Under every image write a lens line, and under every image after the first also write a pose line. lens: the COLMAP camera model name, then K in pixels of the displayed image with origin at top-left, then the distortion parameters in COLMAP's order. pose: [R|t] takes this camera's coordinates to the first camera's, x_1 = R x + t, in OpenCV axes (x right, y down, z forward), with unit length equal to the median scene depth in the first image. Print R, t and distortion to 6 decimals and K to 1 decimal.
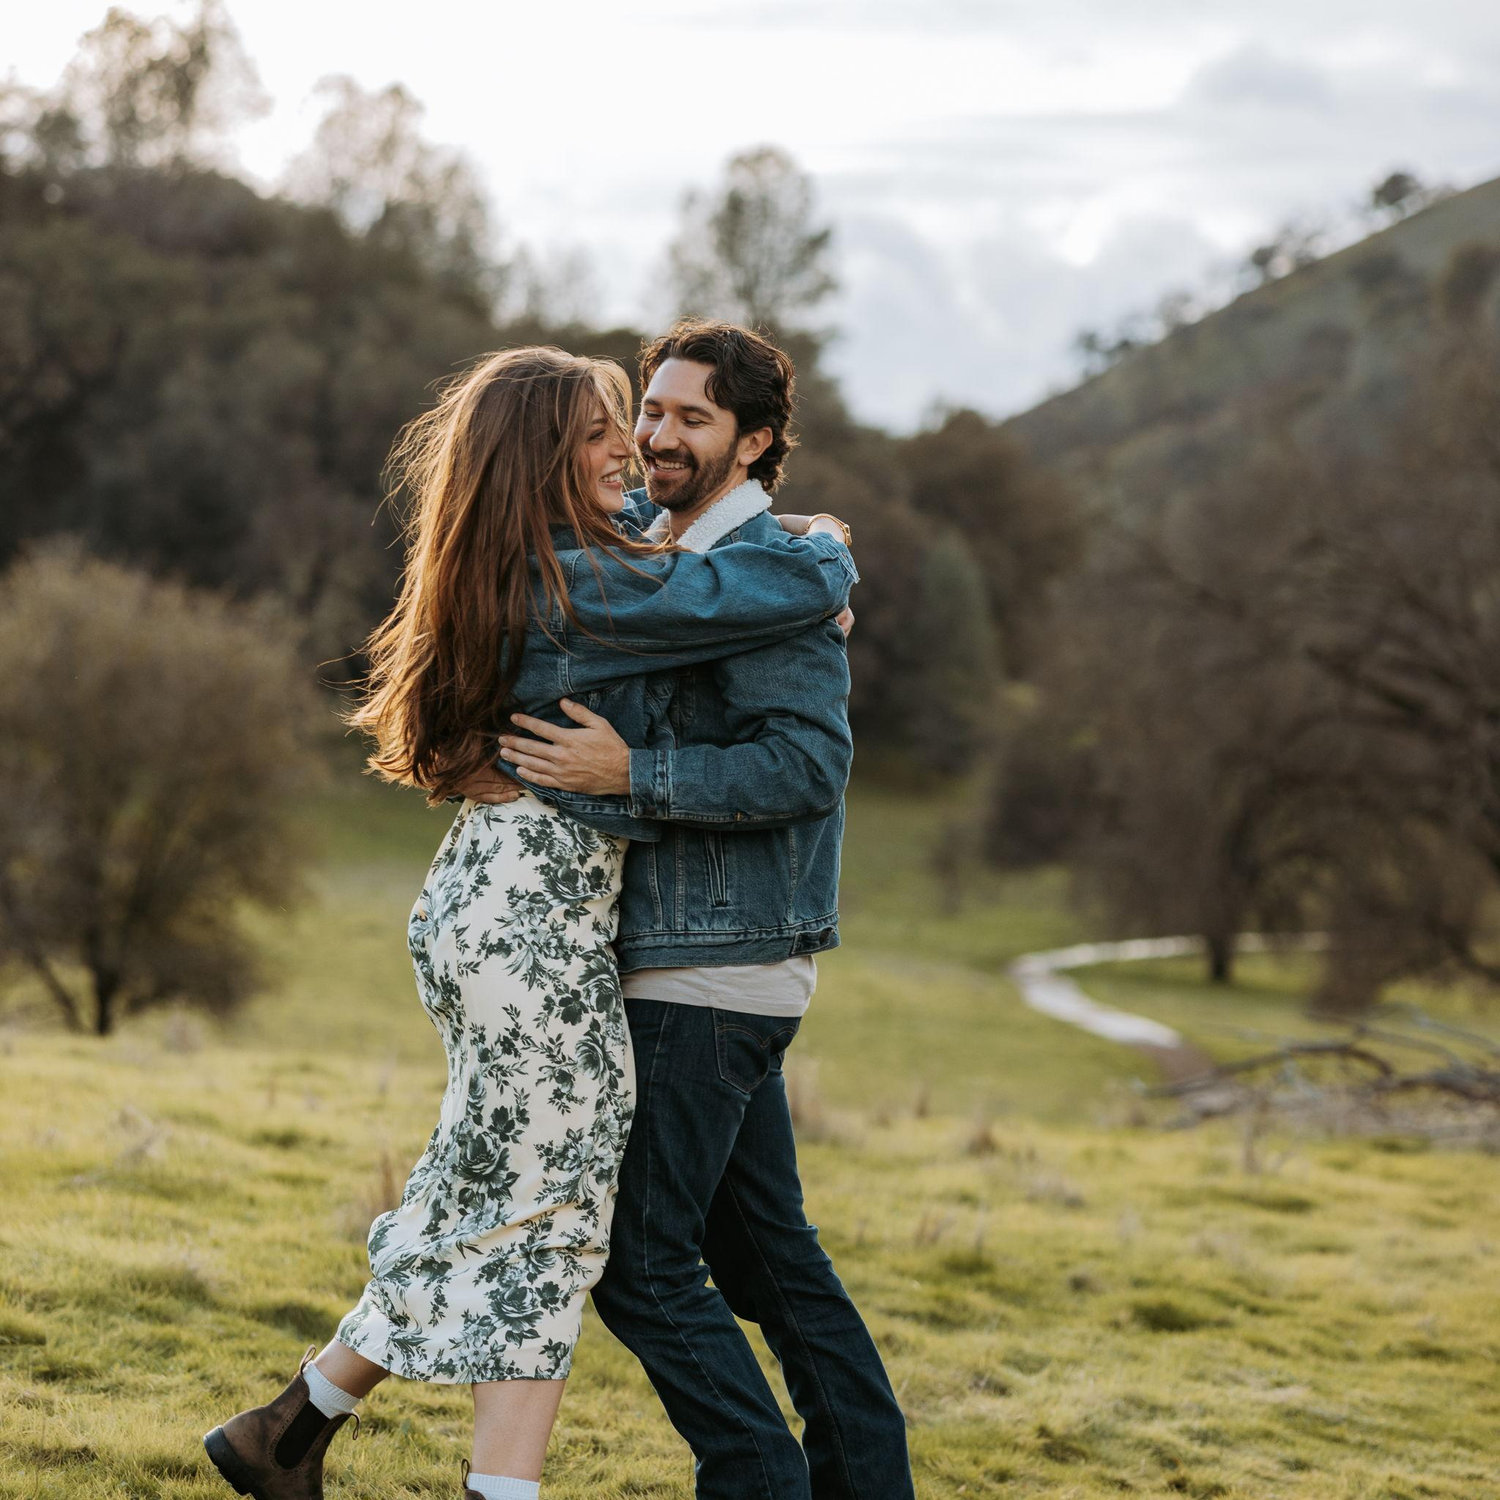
lens RADIAL K [[4930.4, 0, 749.4], [0, 4930.4, 713.7], [0, 0, 1]] dist [0.058163, -0.148489]
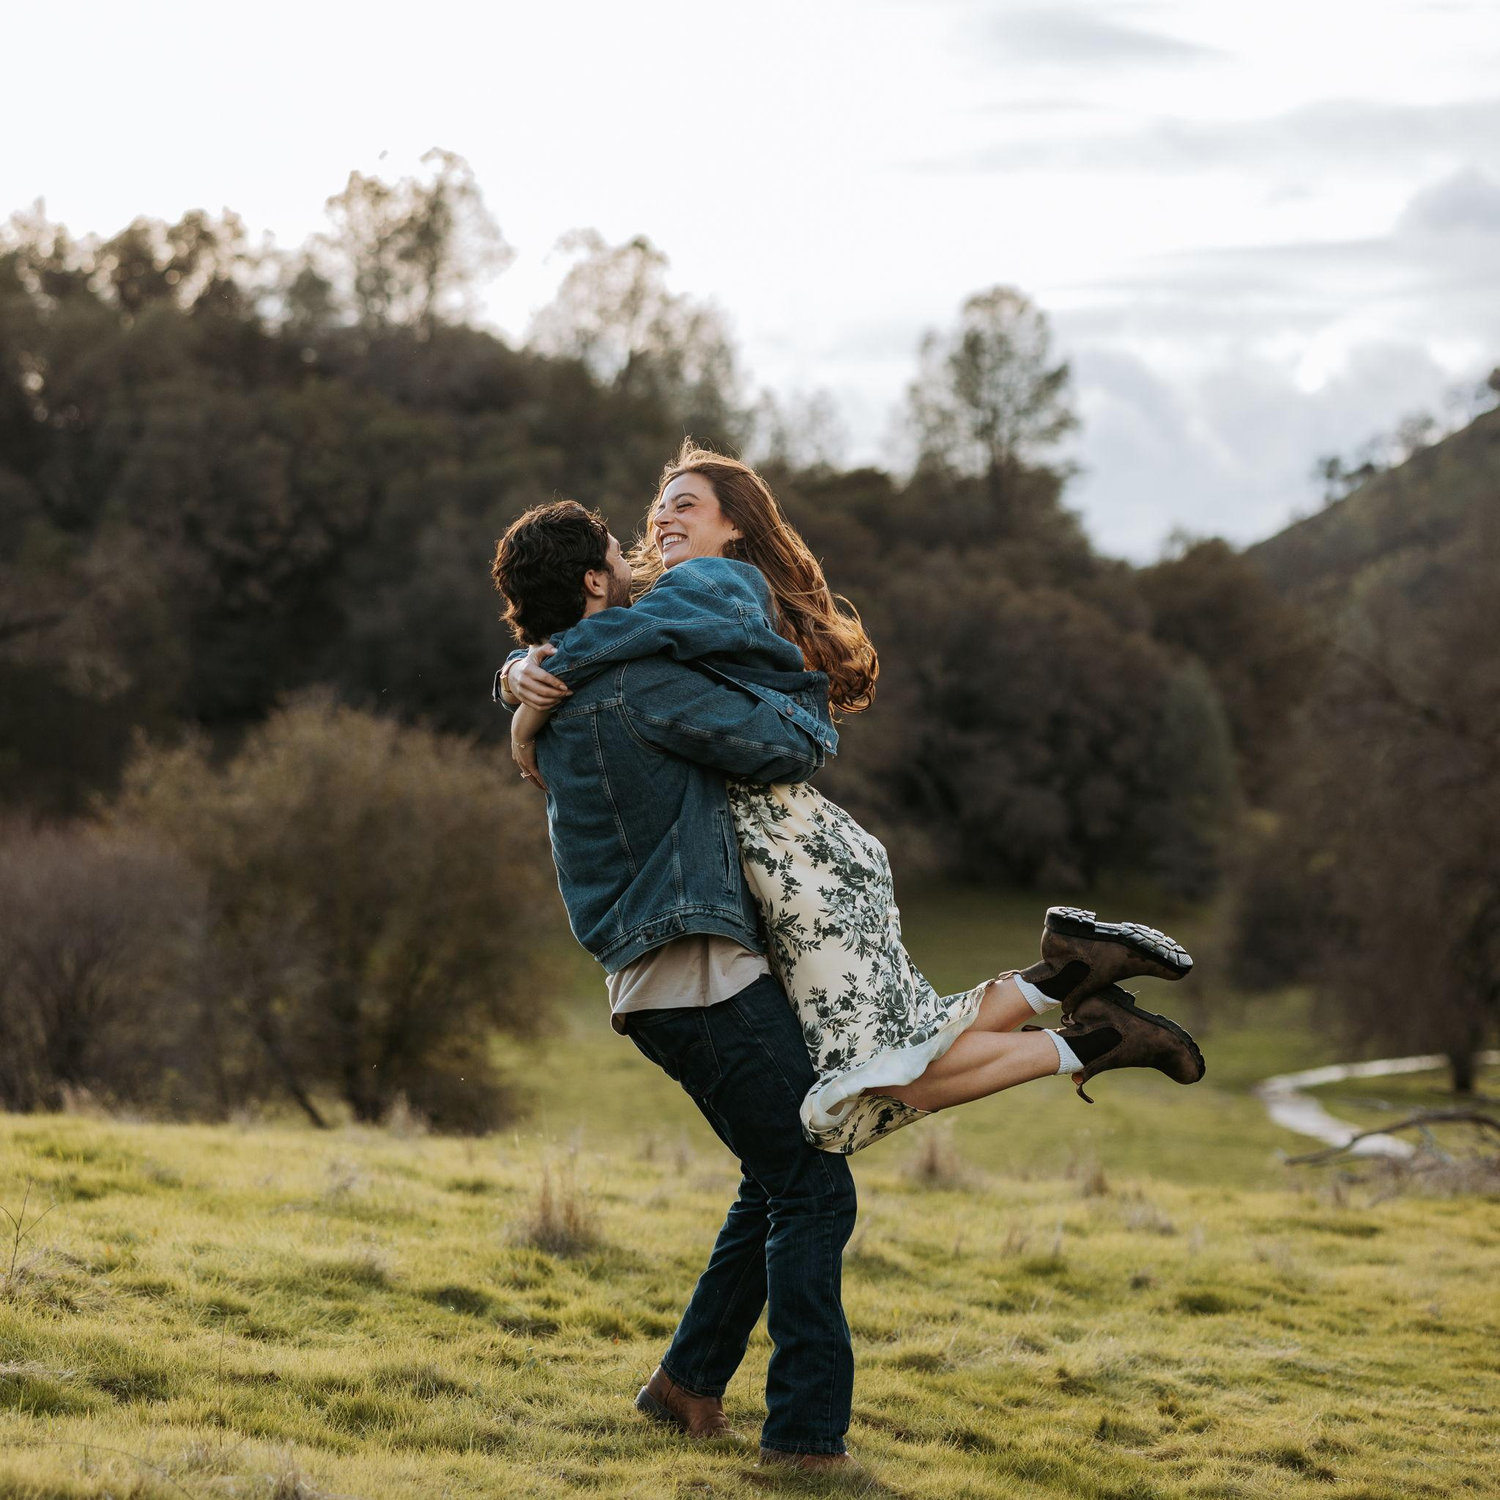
lens RADIAL K [[5489.0, 0, 776.1], [0, 5489.0, 746.2], [0, 0, 1]] dist [0.011576, 0.341423]
pose [[0.997489, -0.026024, -0.065872, 0.033667], [0.024282, 0.999337, -0.027111, 0.010445], [0.066534, 0.025443, 0.997460, -0.147801]]
